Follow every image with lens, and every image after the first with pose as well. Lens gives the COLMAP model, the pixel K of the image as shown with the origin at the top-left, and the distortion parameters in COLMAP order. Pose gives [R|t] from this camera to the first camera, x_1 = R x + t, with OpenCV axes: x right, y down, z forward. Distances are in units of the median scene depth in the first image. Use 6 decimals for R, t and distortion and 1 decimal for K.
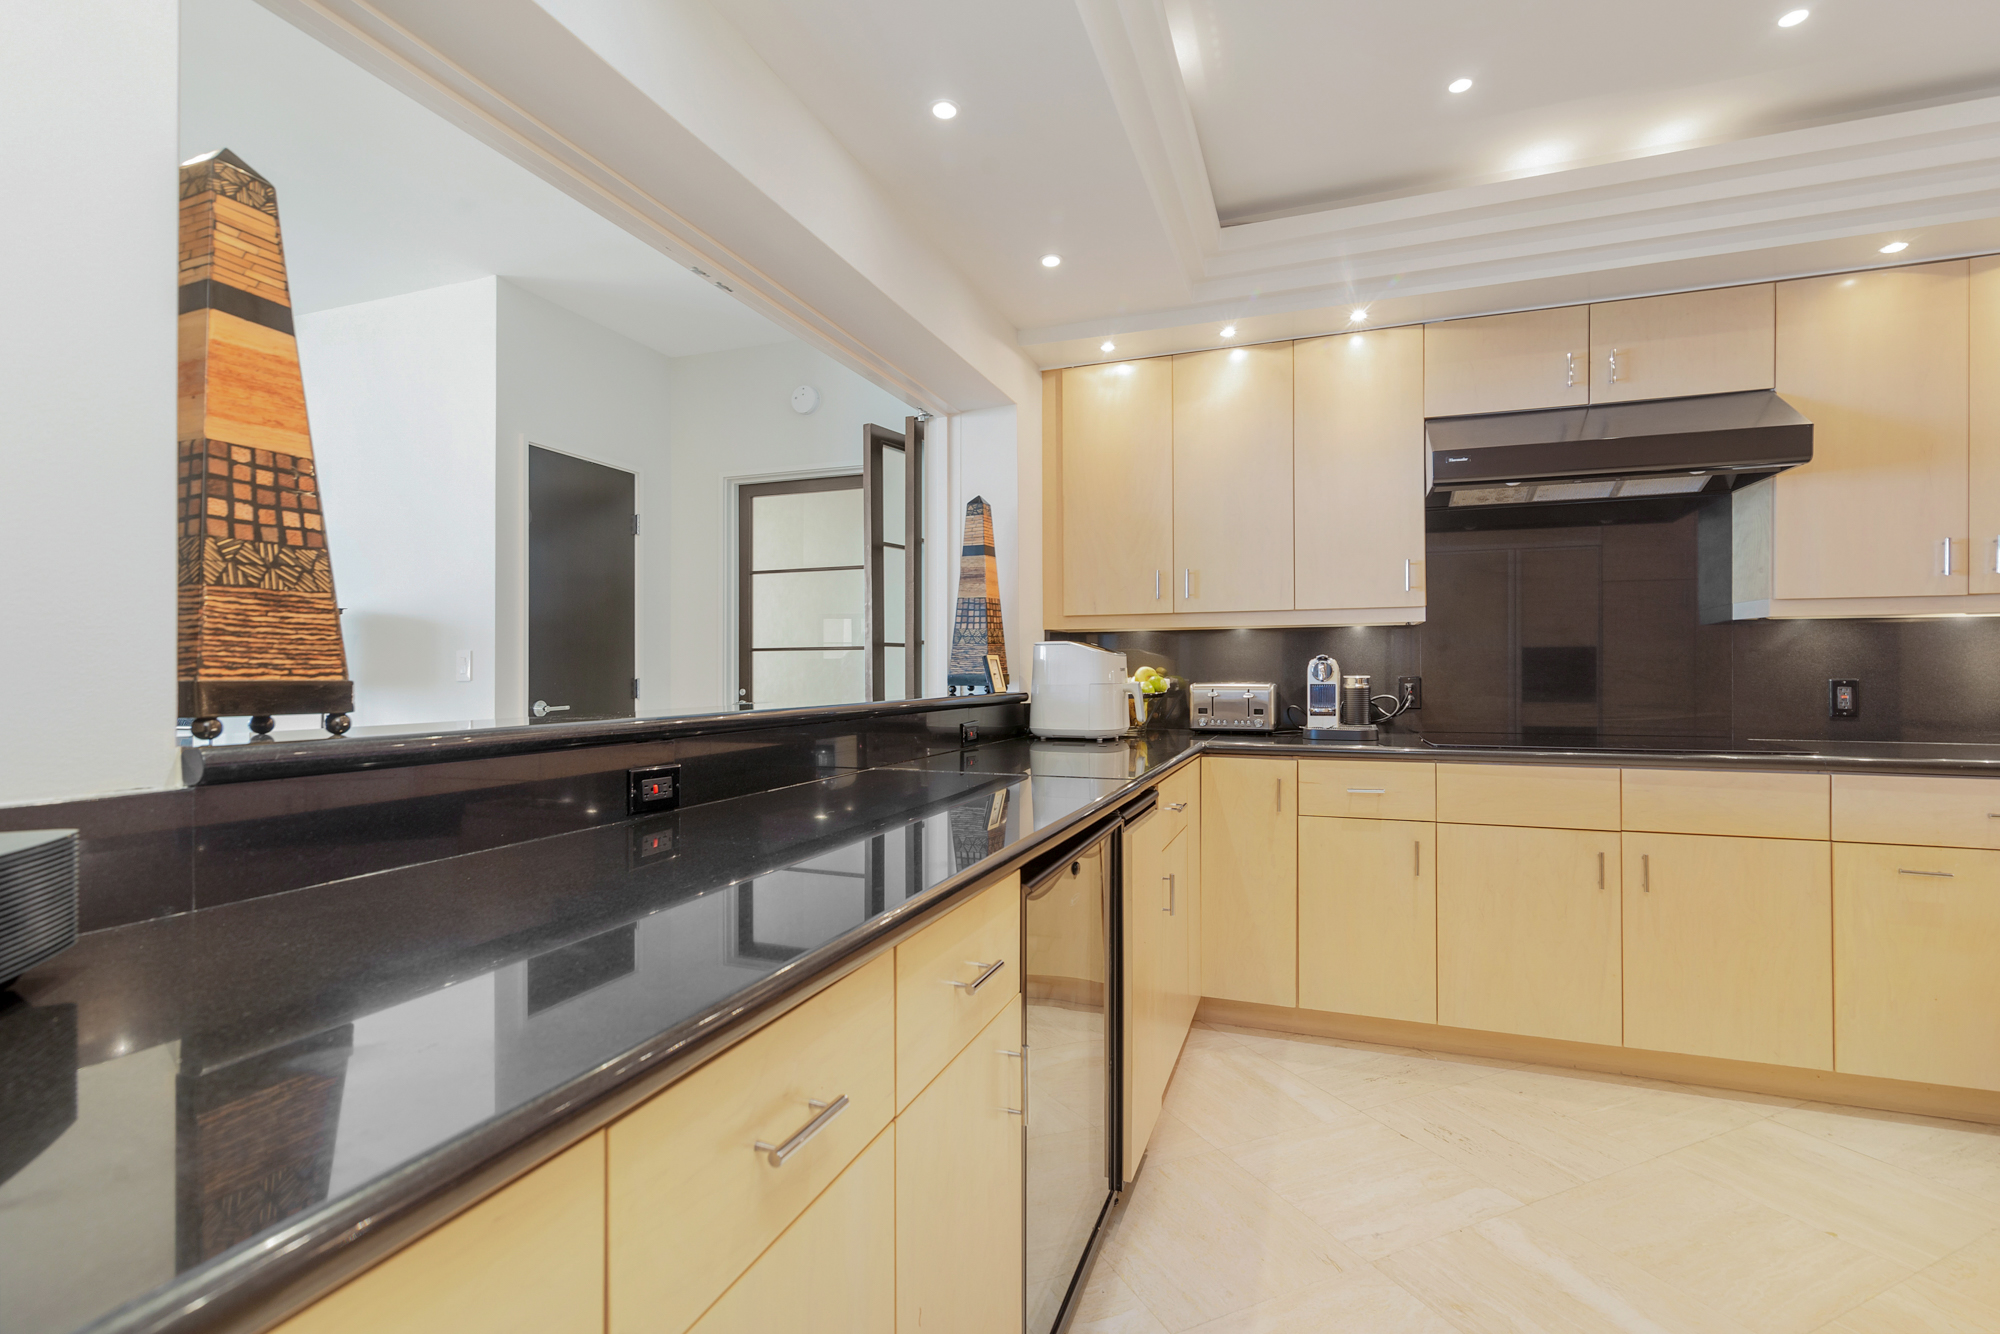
lens RADIAL K [[919.0, 0, 1000.5], [0, 919.0, 663.7], [0, 0, 1]] dist [-0.000226, -0.000514]
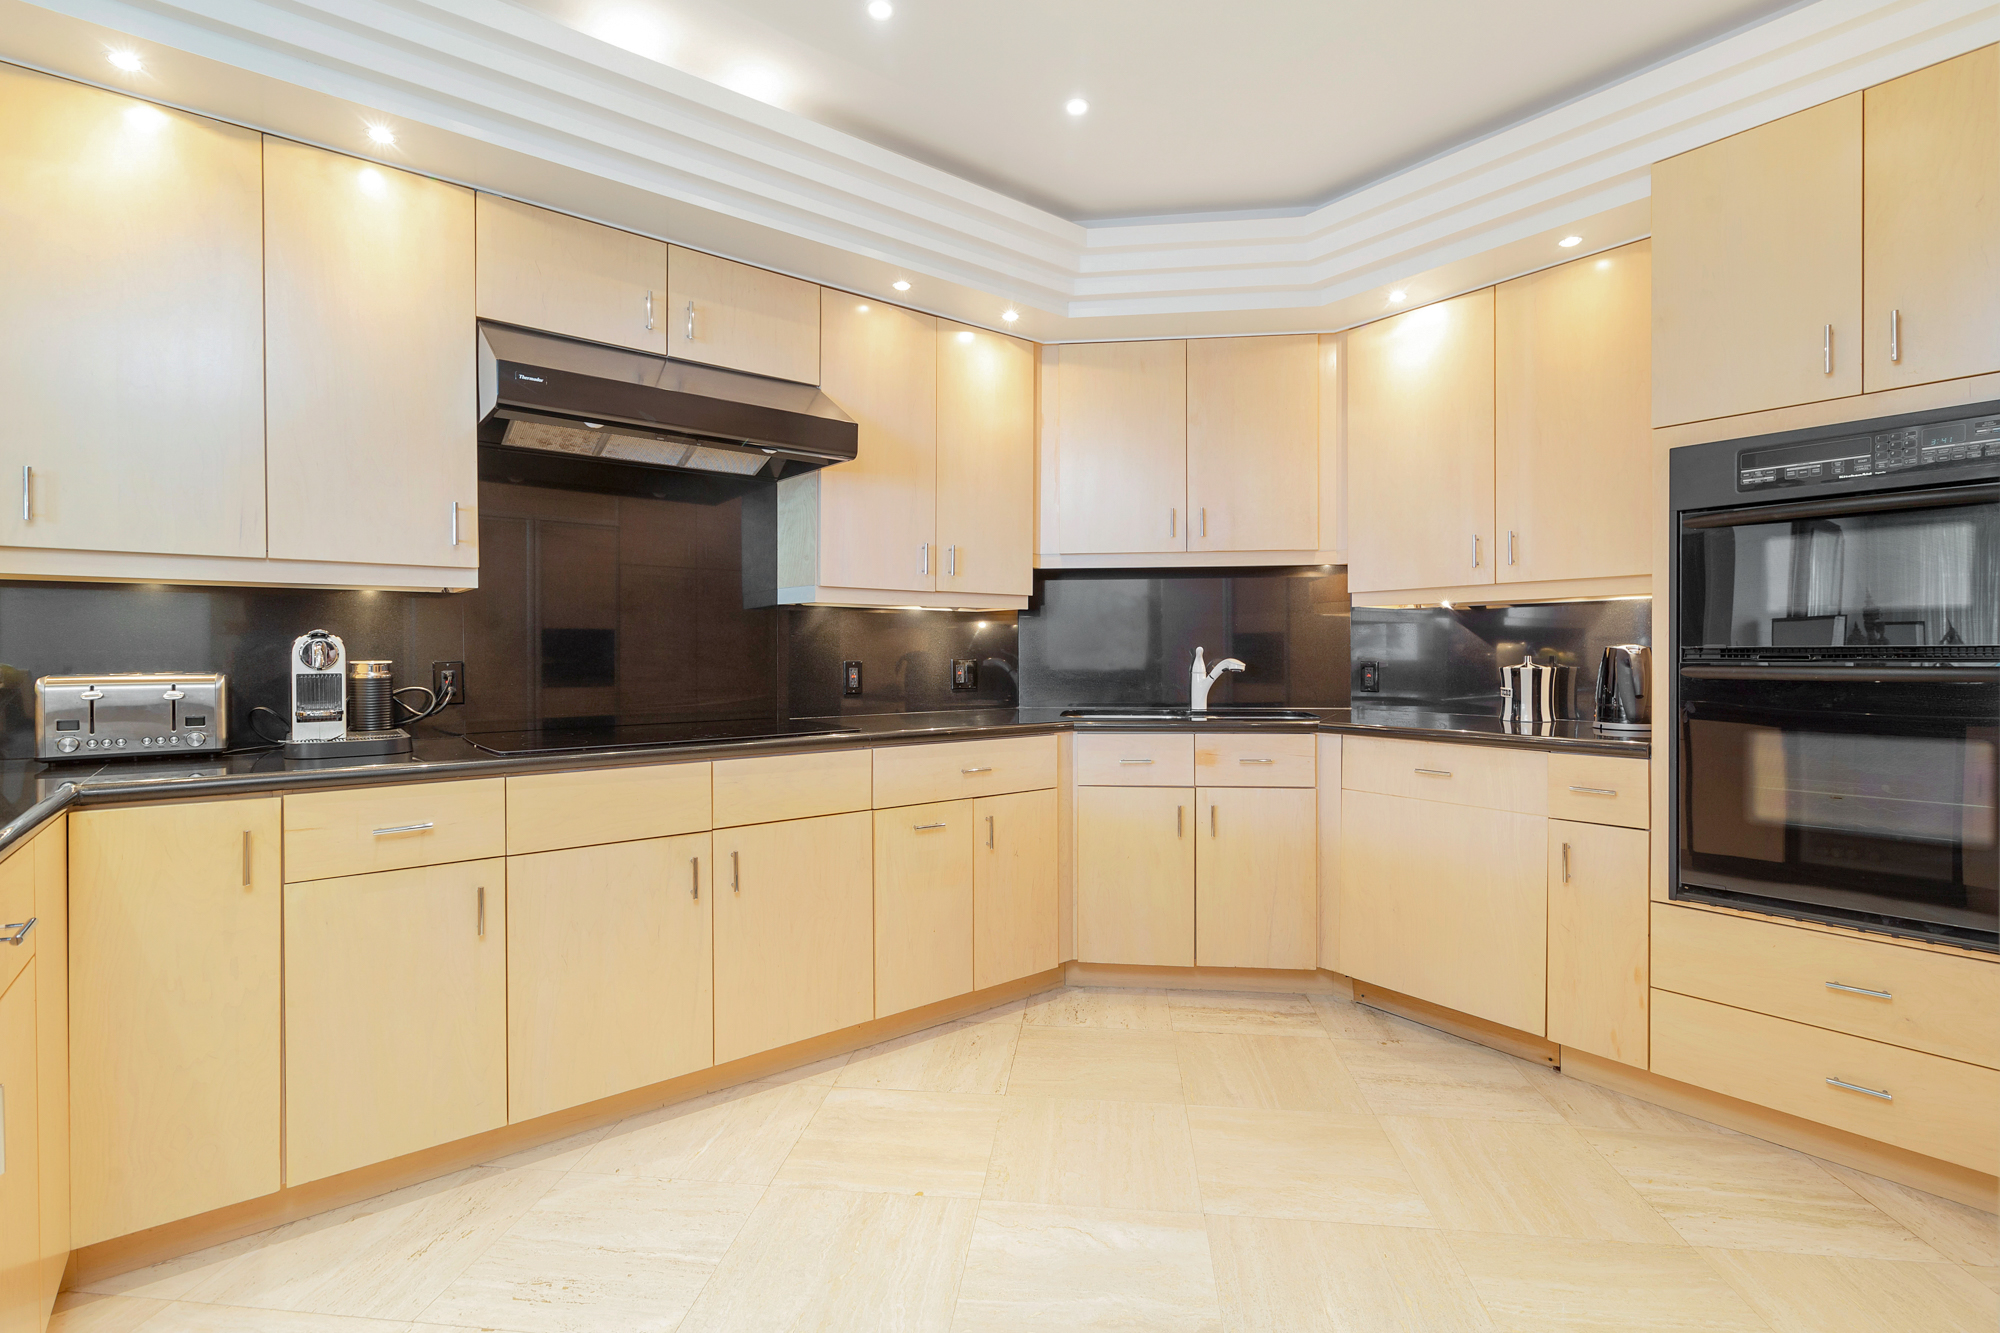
lens RADIAL K [[919.0, 0, 1000.5], [0, 919.0, 663.2], [0, 0, 1]] dist [-0.000226, -0.000514]
pose [[0.523572, -0.008473, 0.851939, 0.044270], [-0.005154, 0.999901, 0.013112, 0.003502], [-0.851966, -0.011256, 0.523476, 0.239190]]
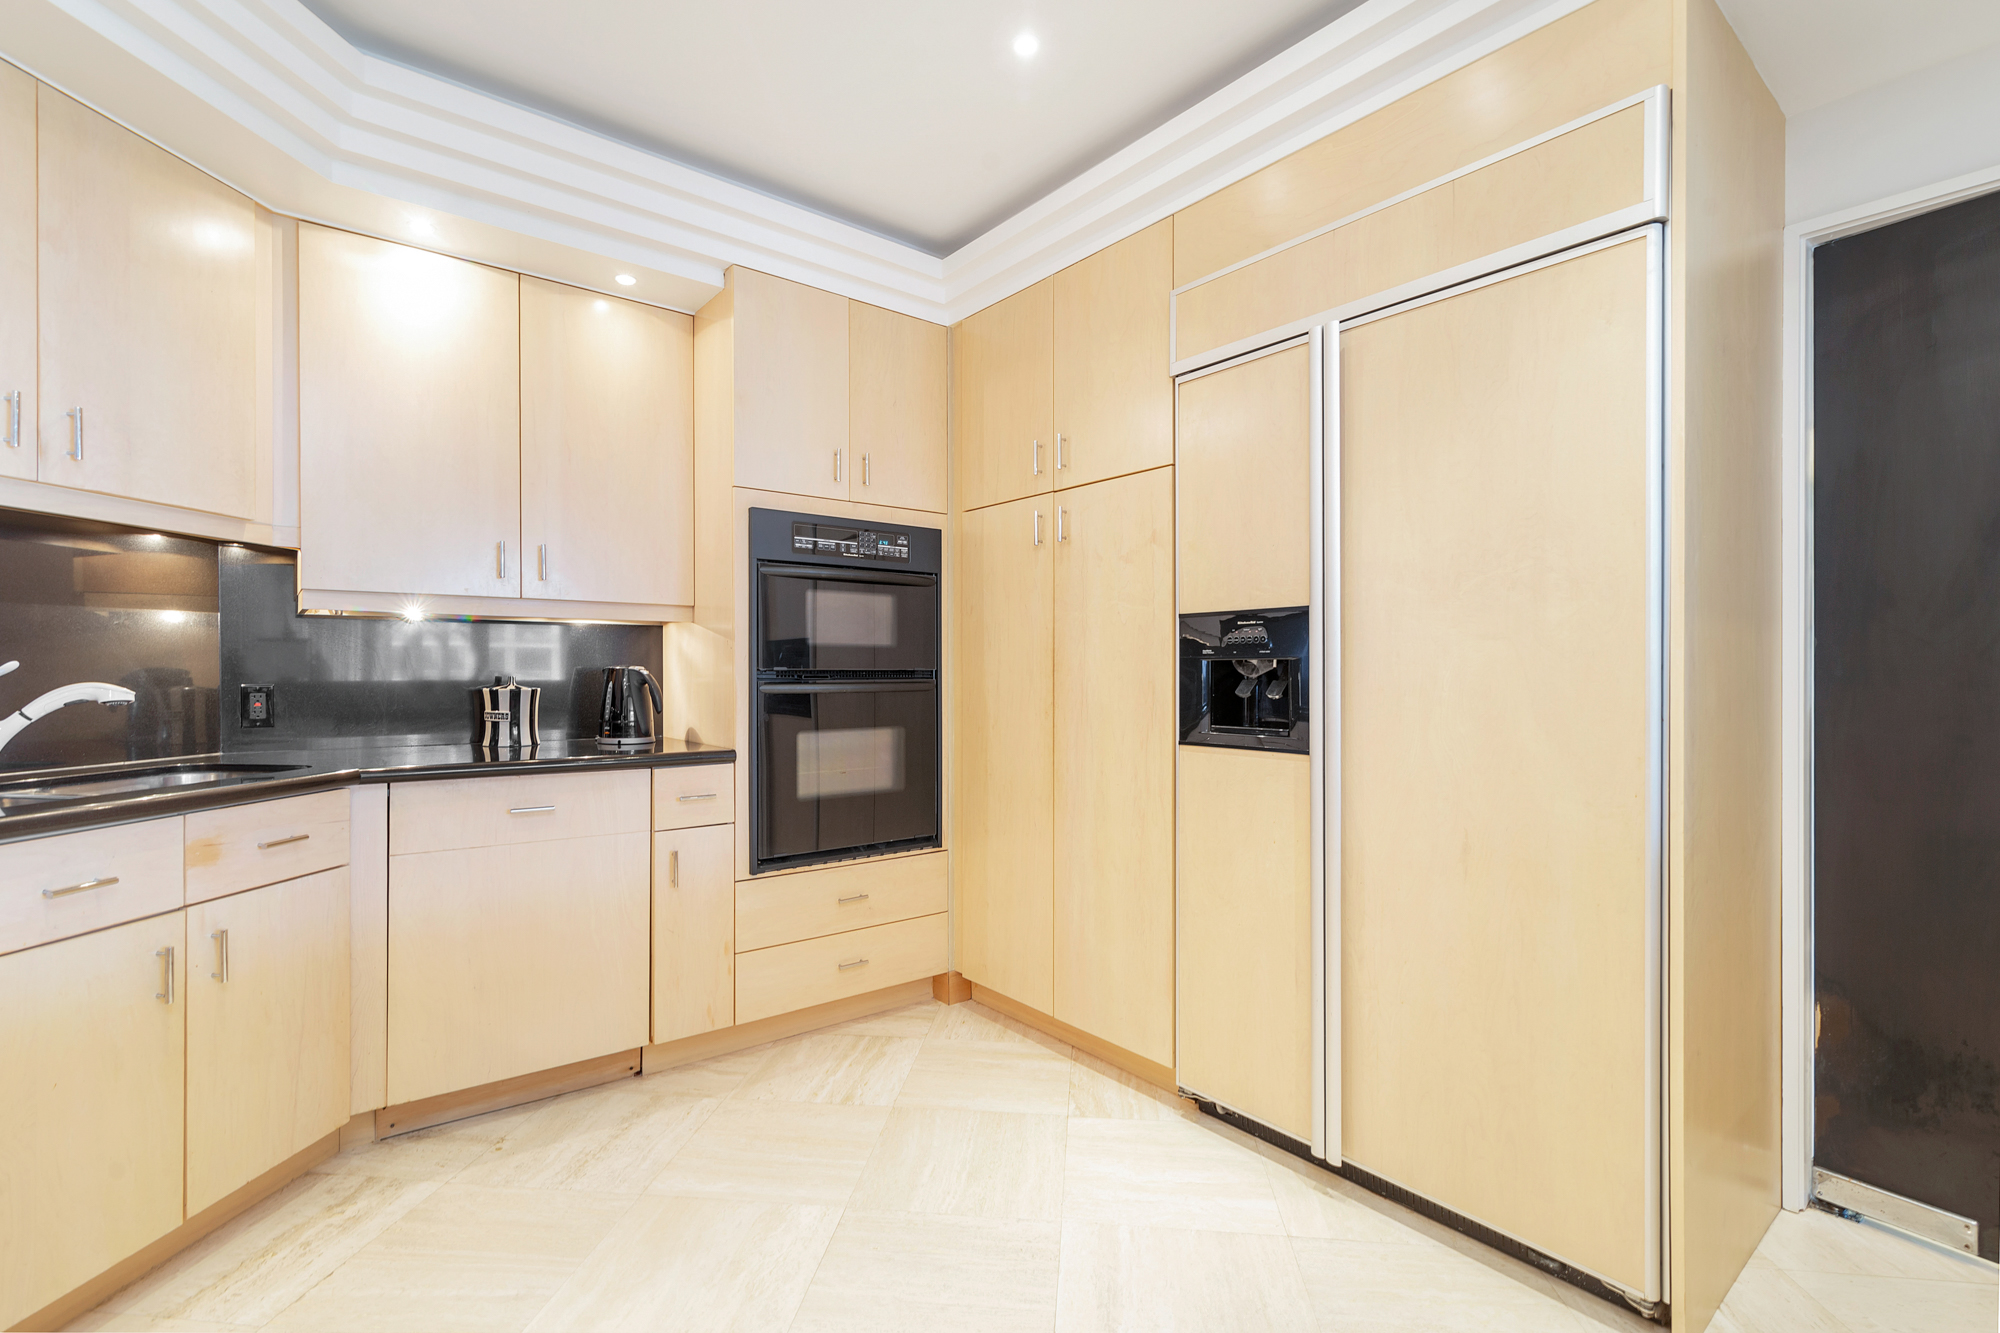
lens RADIAL K [[915.0, 0, 1001.8], [0, 915.0, 674.8], [0, 0, 1]] dist [0.000181, -0.000168]
pose [[-0.856916, 0.000215, 0.515456, 0.278978], [-0.003144, 0.999979, -0.005644, 0.007759], [-0.515446, -0.006457, -0.856898, 0.810057]]
